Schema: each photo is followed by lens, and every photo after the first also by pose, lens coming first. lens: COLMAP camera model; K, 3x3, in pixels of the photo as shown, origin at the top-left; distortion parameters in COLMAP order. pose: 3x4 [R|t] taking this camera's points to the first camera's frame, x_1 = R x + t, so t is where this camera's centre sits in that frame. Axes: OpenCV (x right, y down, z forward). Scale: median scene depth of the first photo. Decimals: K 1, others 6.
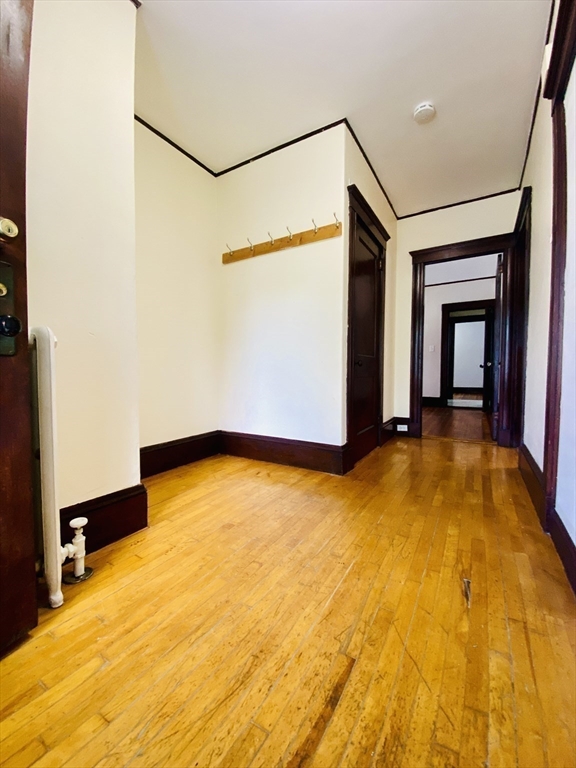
lens RADIAL K [[316.0, 0, 288.0], [0, 316.0, 384.0], [0, 0, 1]] dist [0.008059, -0.000899]
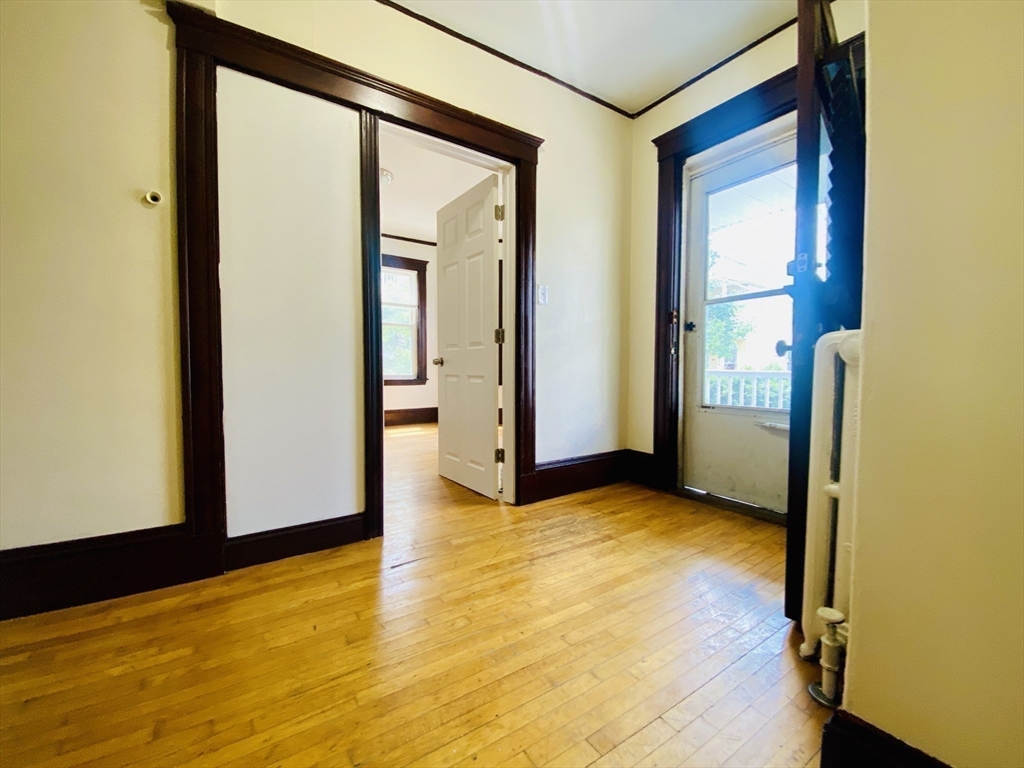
lens RADIAL K [[421.4, 0, 512.0], [0, 421.4, 384.0], [0, 0, 1]] dist [0.008059, -0.000899]
pose [[-0.906543, -0.018198, 0.421721, -0.475263], [0.015437, 0.996973, 0.076204, -0.145014], [-0.421831, 0.075592, -0.903518, 2.331142]]
